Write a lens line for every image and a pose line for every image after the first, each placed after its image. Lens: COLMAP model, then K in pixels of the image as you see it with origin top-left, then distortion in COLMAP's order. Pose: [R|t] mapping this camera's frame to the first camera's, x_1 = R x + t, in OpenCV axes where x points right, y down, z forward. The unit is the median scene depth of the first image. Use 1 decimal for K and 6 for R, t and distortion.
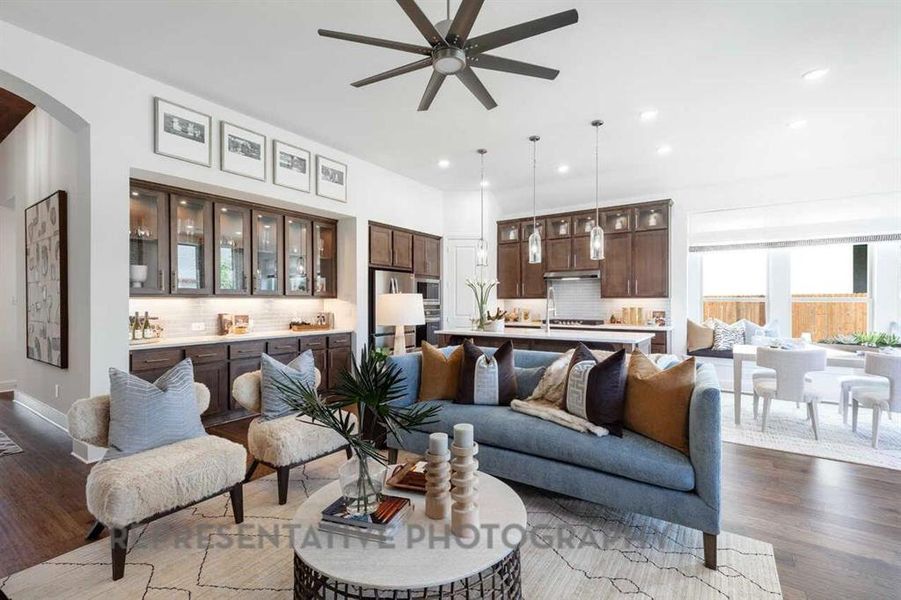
lens RADIAL K [[399.5, 0, 450.7], [0, 399.5, 307.1], [0, 0, 1]] dist [0.000223, -0.000211]
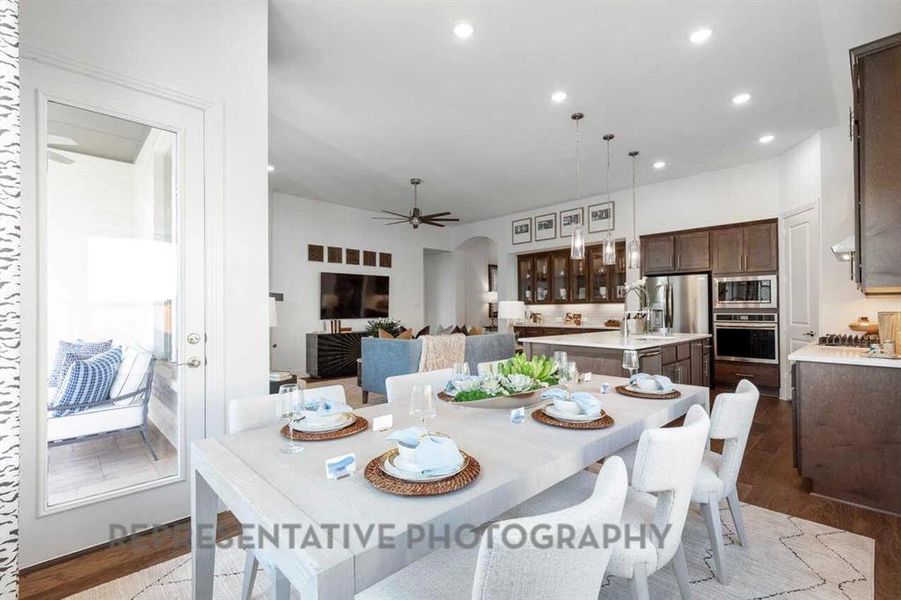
lens RADIAL K [[405.9, 0, 447.9], [0, 405.9, 304.5], [0, 0, 1]] dist [0.006625, 0.000451]
pose [[-0.208232, -0.008001, -0.978047, 1.354438], [-0.008931, 0.999940, -0.006278, -0.004630], [0.978039, 0.007427, -0.208291, 0.878996]]
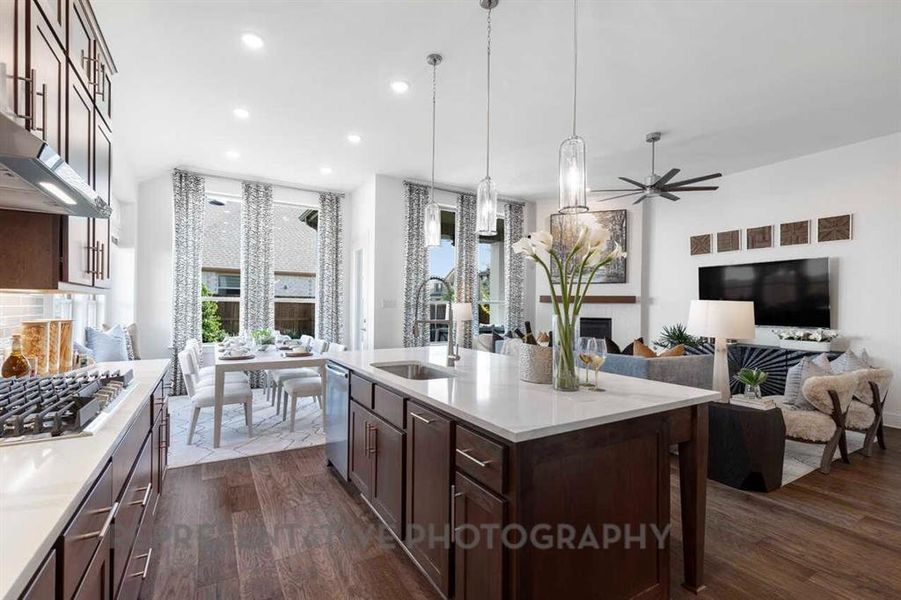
lens RADIAL K [[399.5, 0, 450.7], [0, 399.5, 307.1], [0, 0, 1]] dist [0.000223, -0.000211]
pose [[-0.905611, -0.004493, 0.424086, 0.029741], [0.000871, 0.999922, 0.012454, -0.024907], [-0.424109, 0.011648, -0.905536, 1.609807]]
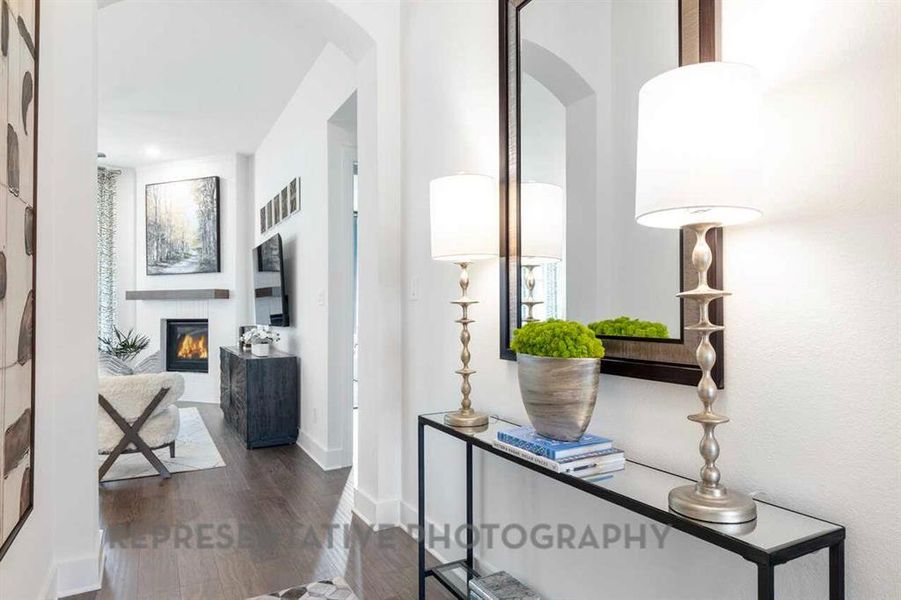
lens RADIAL K [[551.3, 0, 448.4], [0, 551.3, 308.5], [0, 0, 1]] dist [-0.001239, 0.000135]
pose [[-0.880983, 0.008565, 0.473070, -1.270482], [0.013528, 0.999883, 0.007090, 0.004367], [-0.472954, 0.012646, -0.880996, 1.035175]]
